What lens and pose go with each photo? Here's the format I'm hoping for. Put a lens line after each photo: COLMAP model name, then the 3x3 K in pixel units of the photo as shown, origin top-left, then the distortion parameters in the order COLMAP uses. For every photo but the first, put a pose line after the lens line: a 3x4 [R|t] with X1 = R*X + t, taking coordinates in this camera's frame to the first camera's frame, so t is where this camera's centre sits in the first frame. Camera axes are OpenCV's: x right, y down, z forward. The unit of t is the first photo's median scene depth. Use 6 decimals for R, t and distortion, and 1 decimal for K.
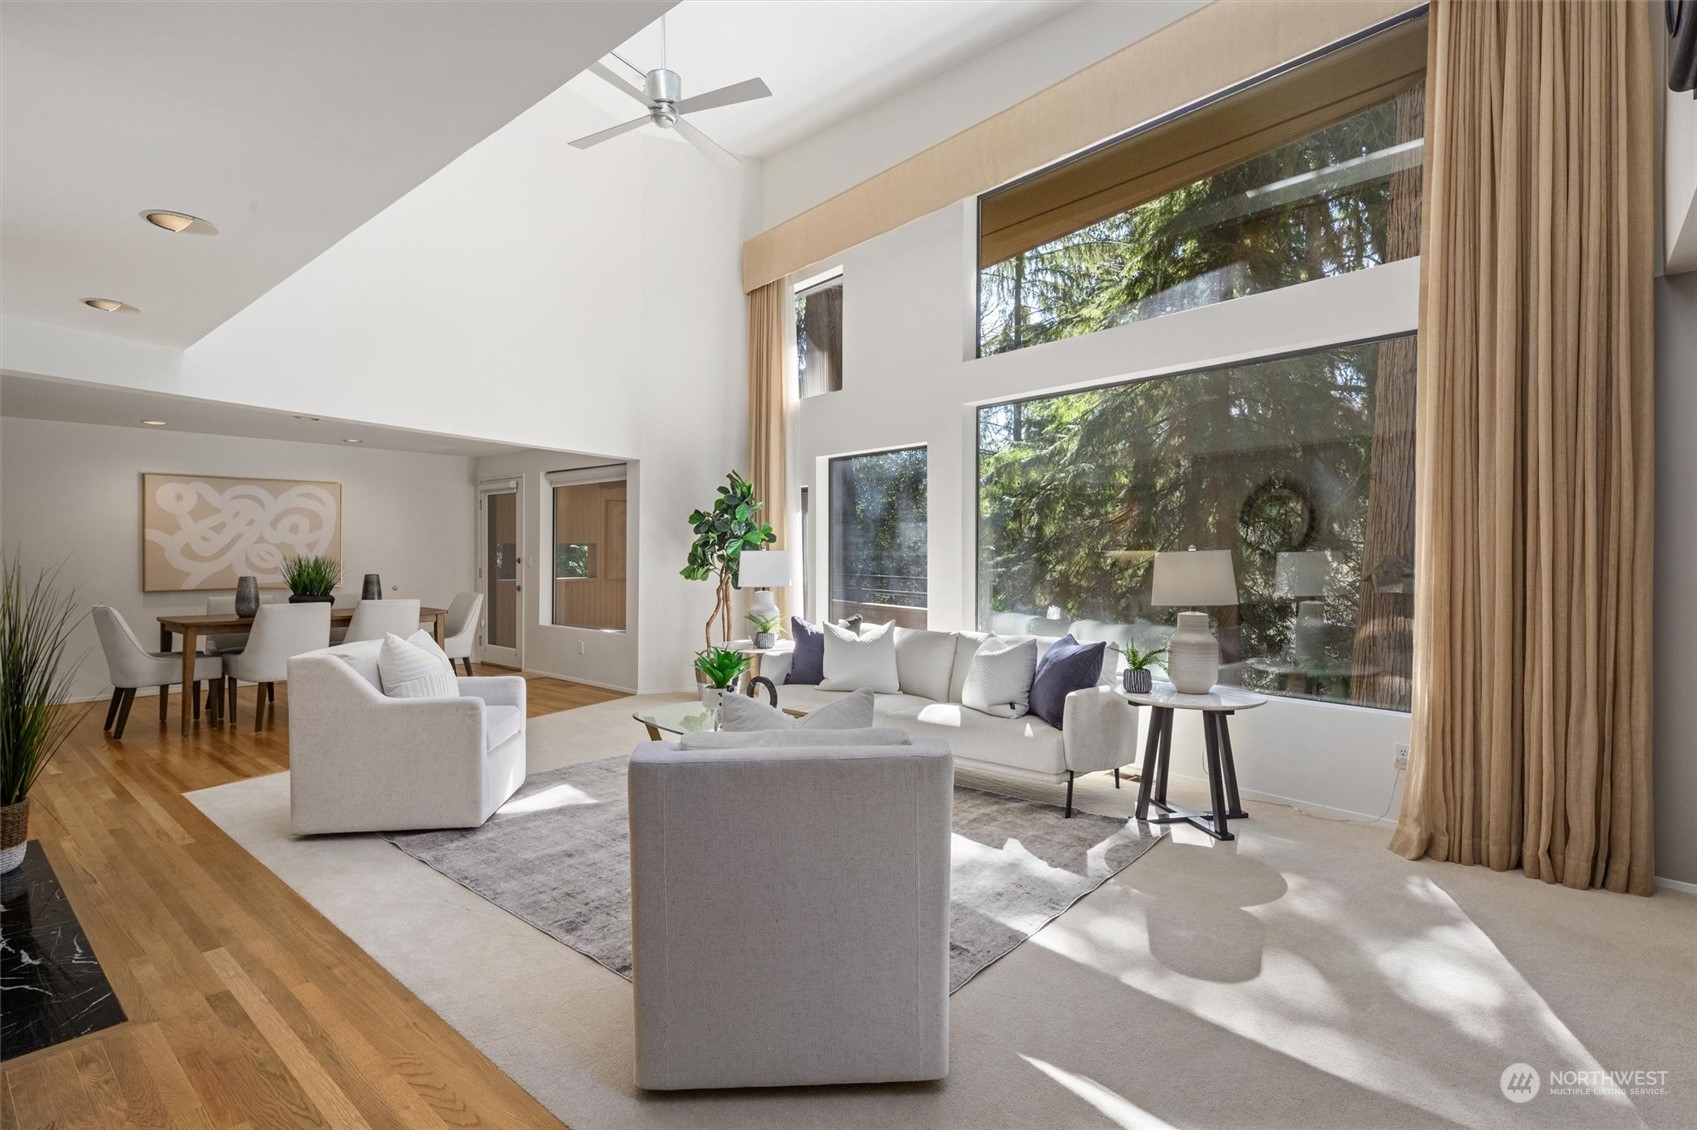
lens RADIAL K [[802.4, 0, 848.5], [0, 802.4, 565.0], [0, 0, 1]] dist [-0.000557, -0.000053]
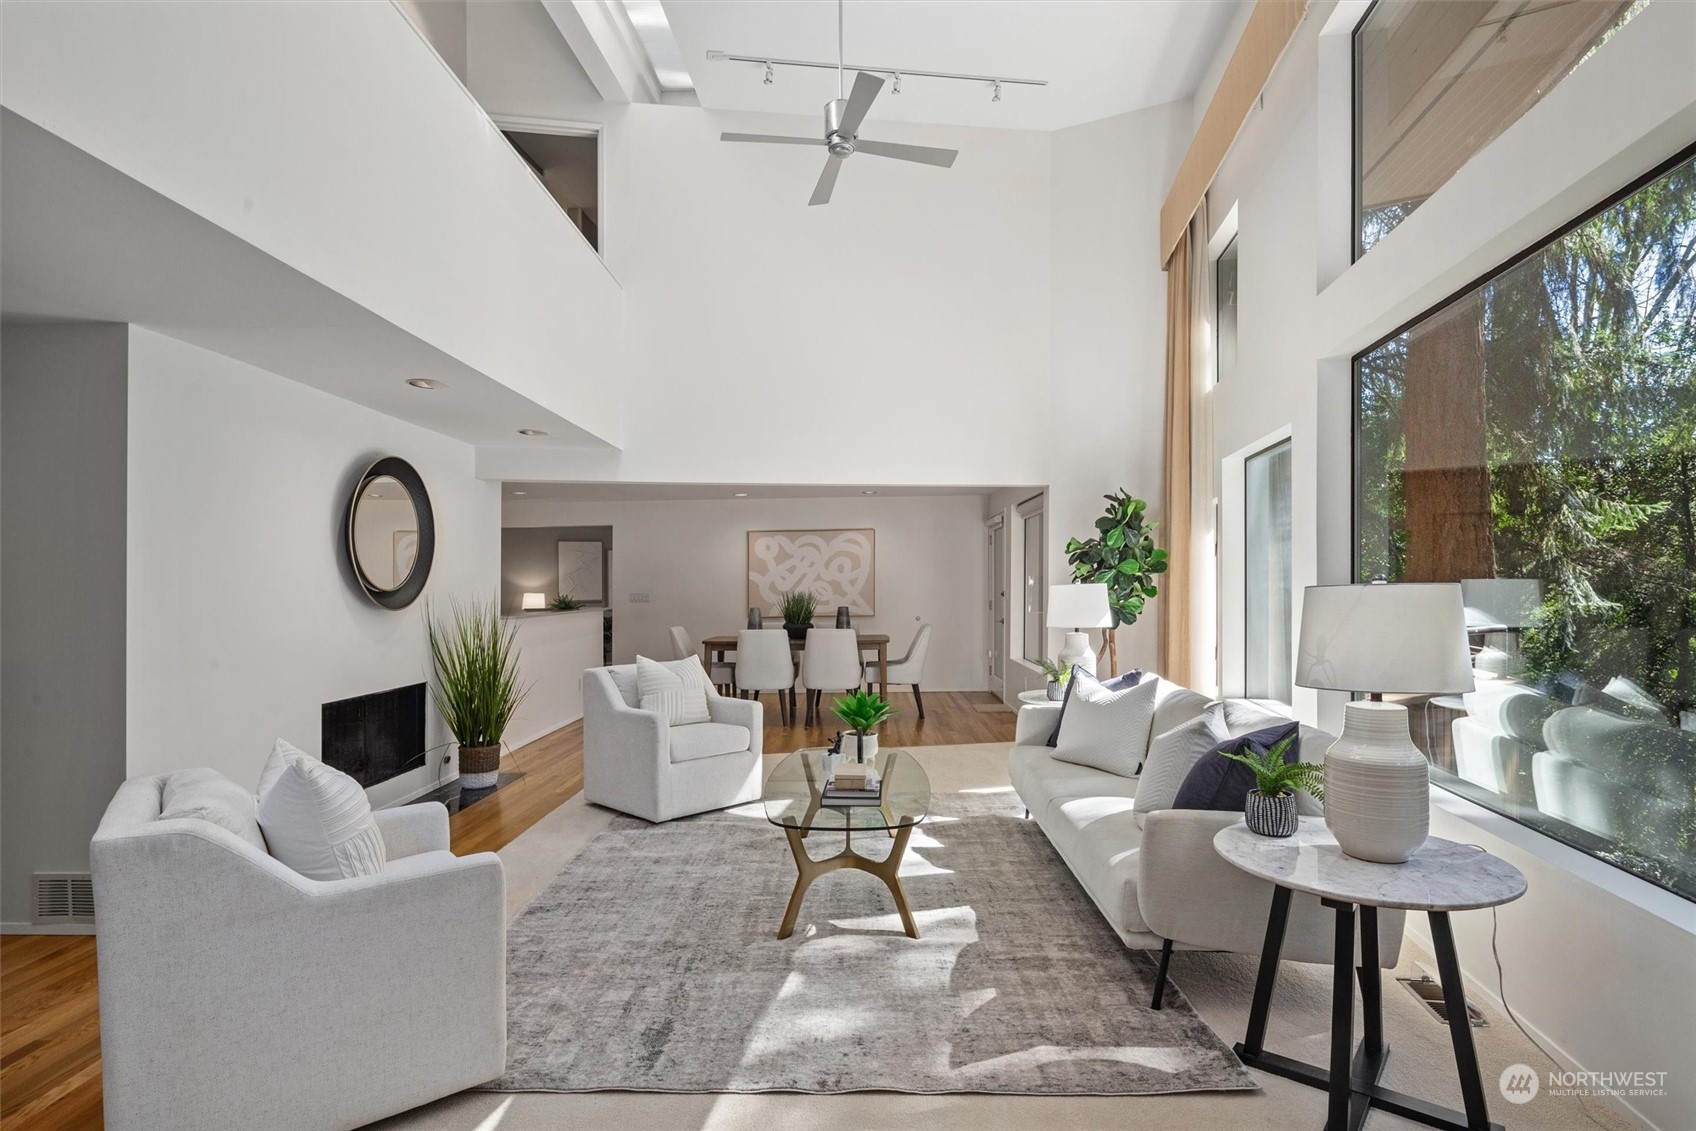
lens RADIAL K [[843.9, 0, 847.9], [0, 843.9, 594.6], [0, 0, 1]] dist [-0.000034, 0.000082]
pose [[0.633789, -0.000972, -0.773506, 0.345690], [0.003917, 0.999990, 0.001952, -0.008086], [0.773496, -0.004267, 0.633787, 0.210505]]
